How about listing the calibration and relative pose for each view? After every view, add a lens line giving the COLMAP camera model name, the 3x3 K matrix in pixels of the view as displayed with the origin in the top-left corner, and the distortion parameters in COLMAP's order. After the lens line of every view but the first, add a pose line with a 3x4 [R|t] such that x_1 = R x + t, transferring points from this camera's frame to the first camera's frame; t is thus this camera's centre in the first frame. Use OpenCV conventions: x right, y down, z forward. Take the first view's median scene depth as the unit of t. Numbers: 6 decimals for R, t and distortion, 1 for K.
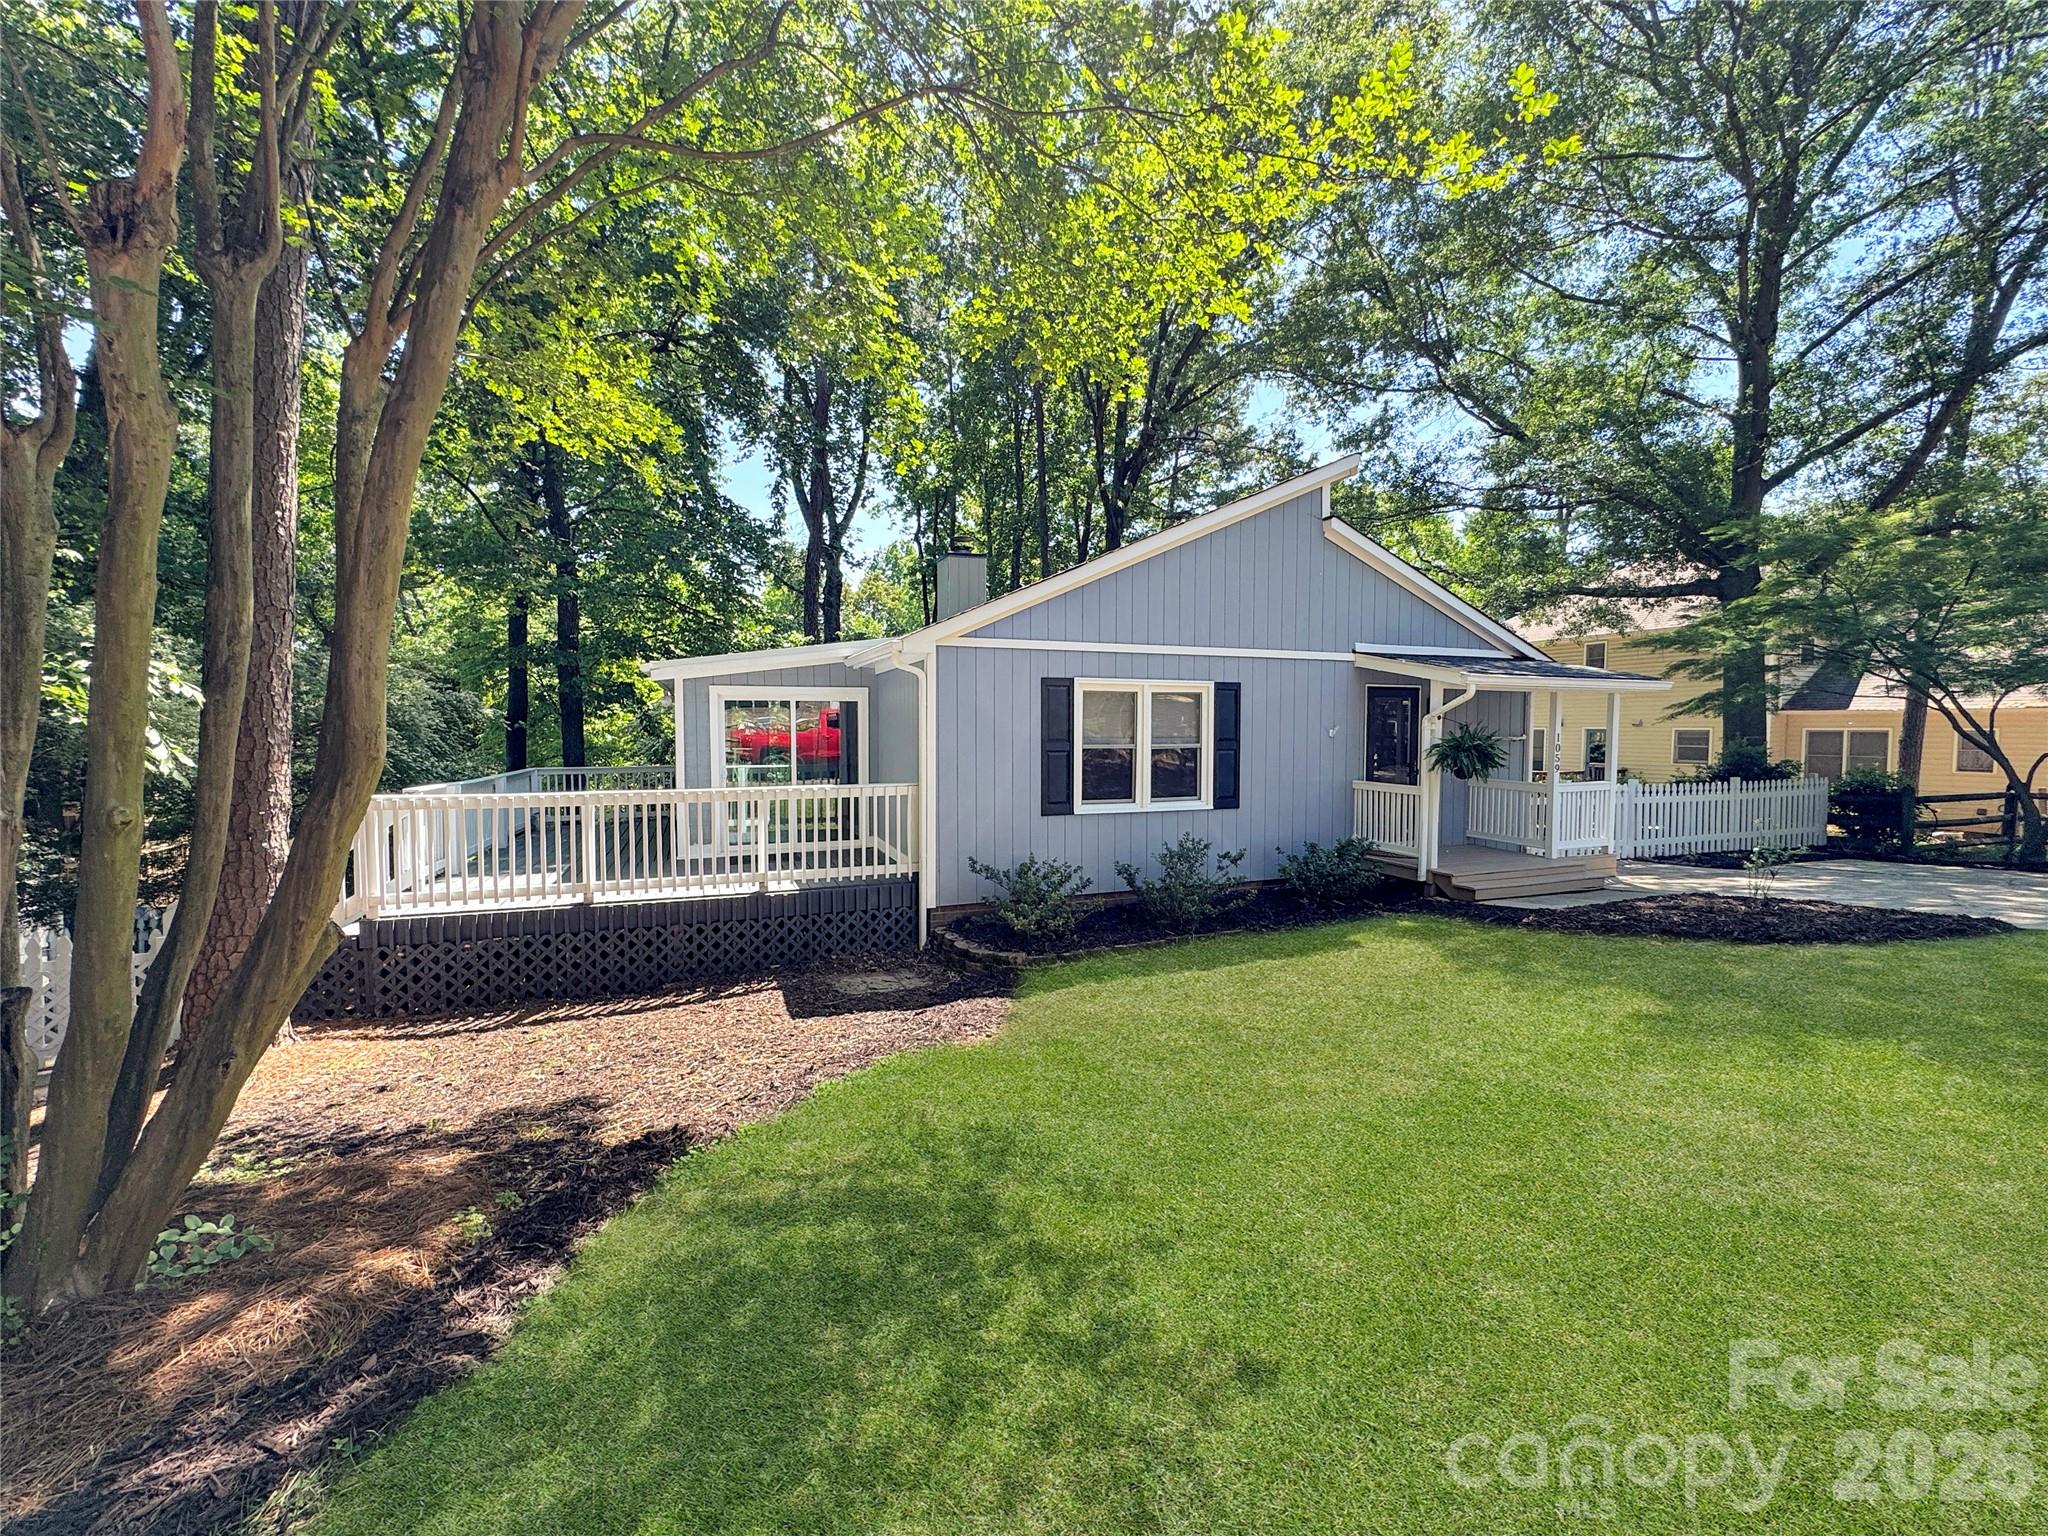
lens RADIAL K [[837.7, 0, 1028.2], [0, 837.7, 769.9], [0, 0, 1]] dist [-0.002767, 0.000297]
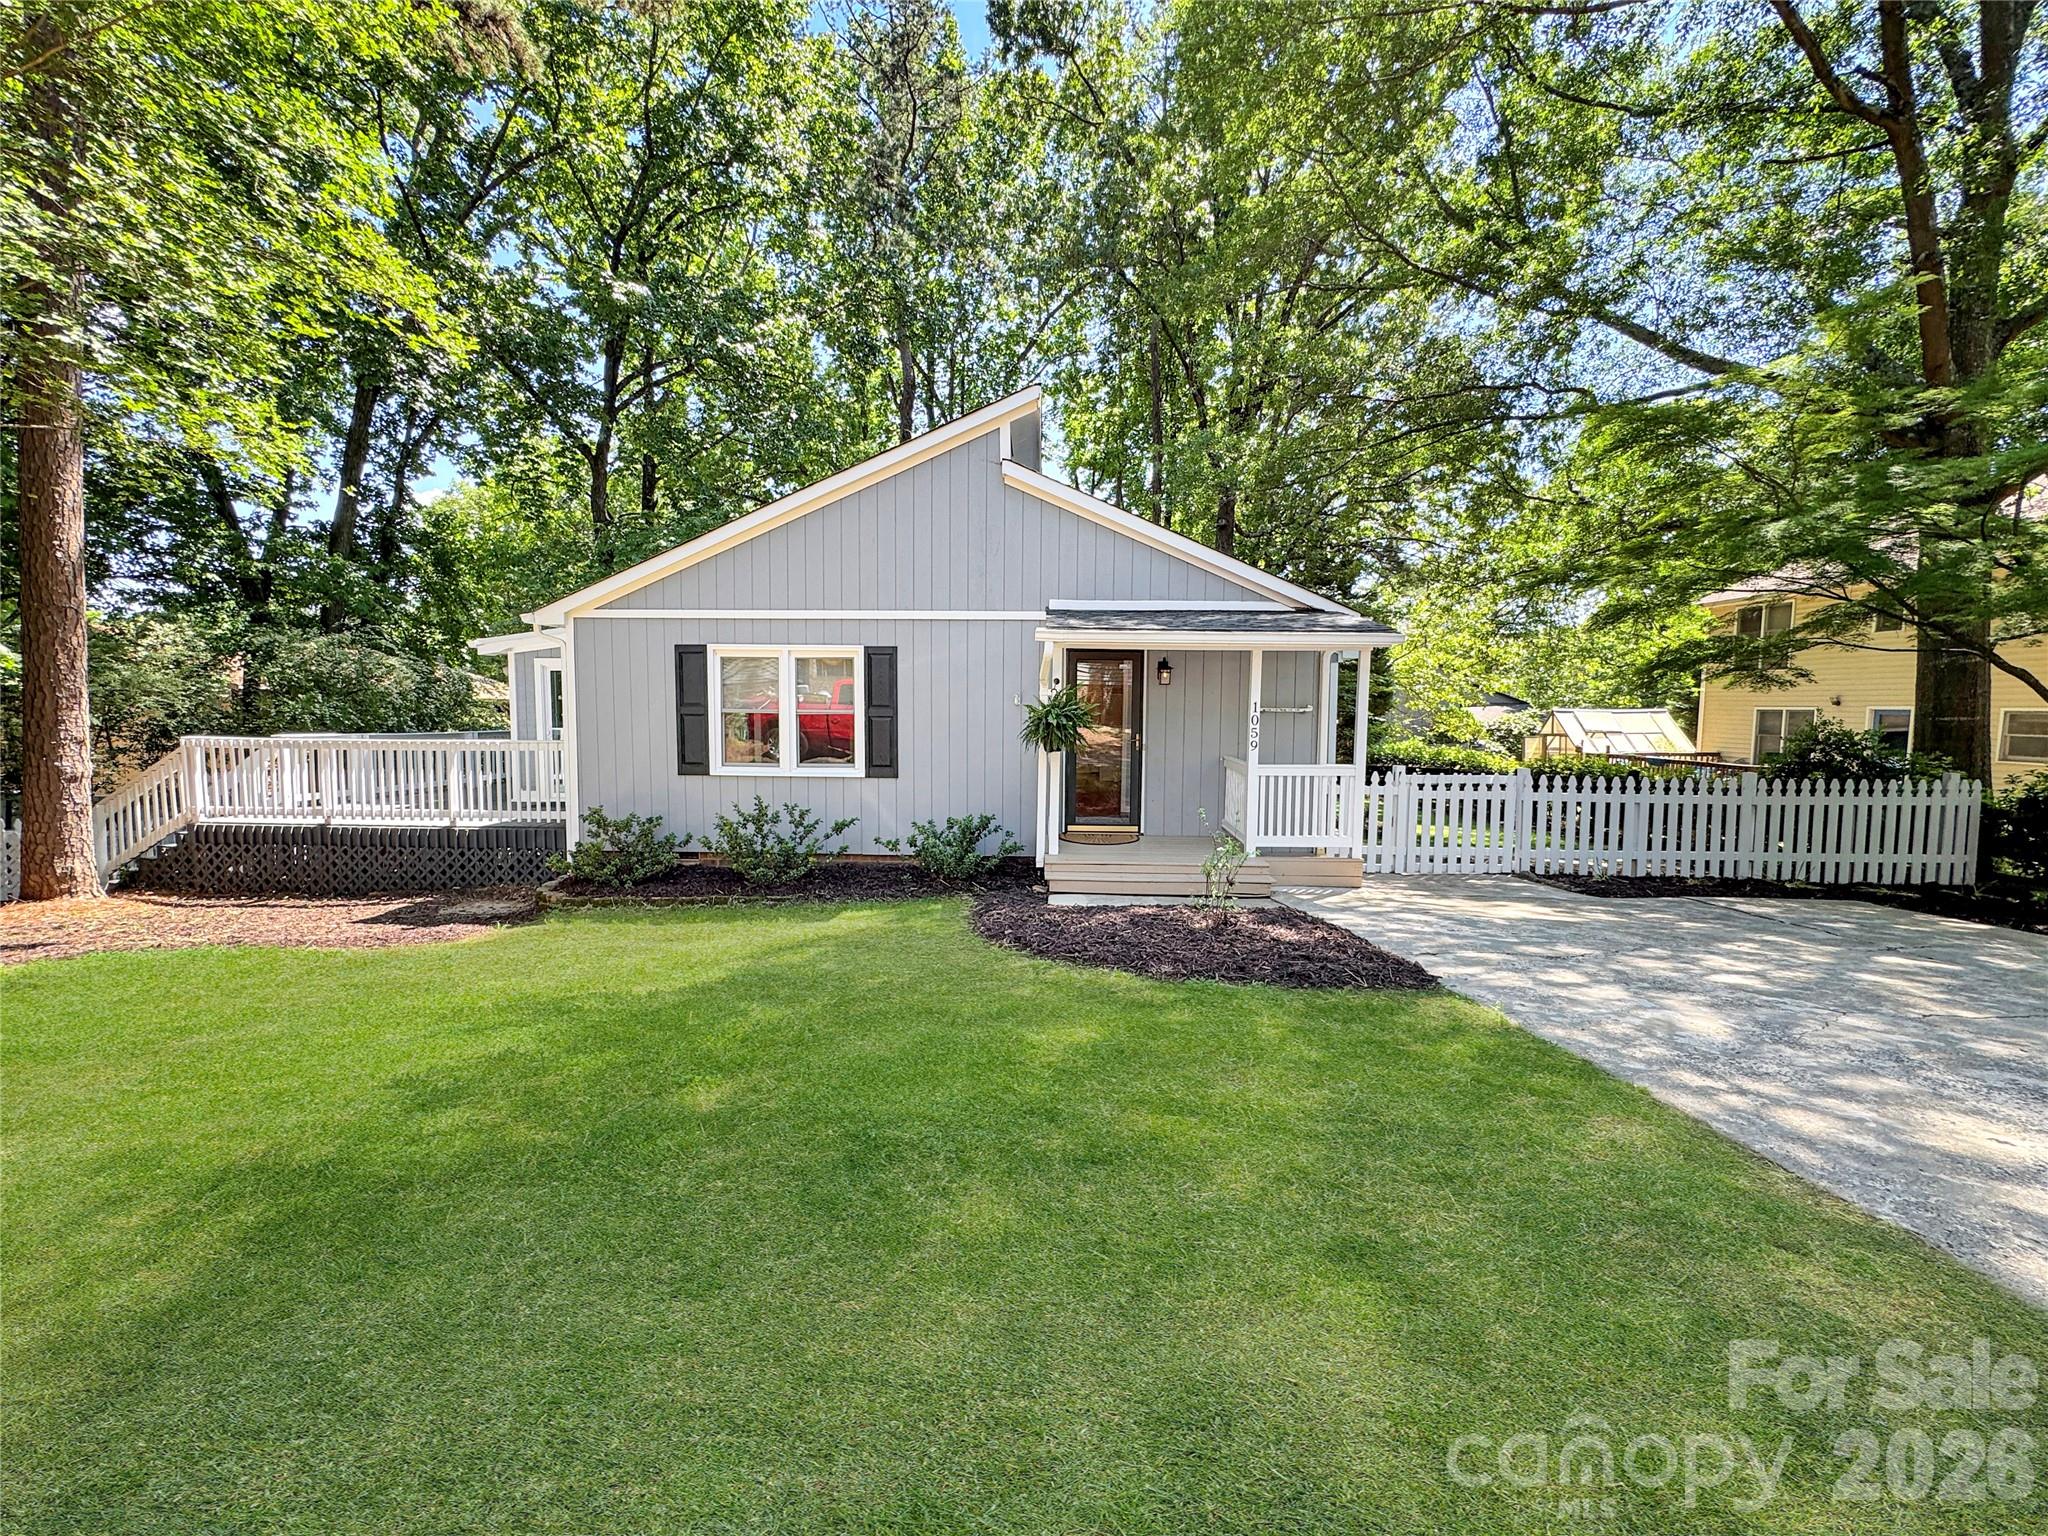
lens RADIAL K [[837.7, 0, 1022.6], [0, 837.7, 777.7], [0, 0, 1]] dist [-0.002767, 0.000297]
pose [[0.918027, 0.041138, -0.394379, 0.800083], [-0.028522, 0.998878, 0.037800, 0.005223], [0.395491, -0.023453, 0.918170, 0.185167]]
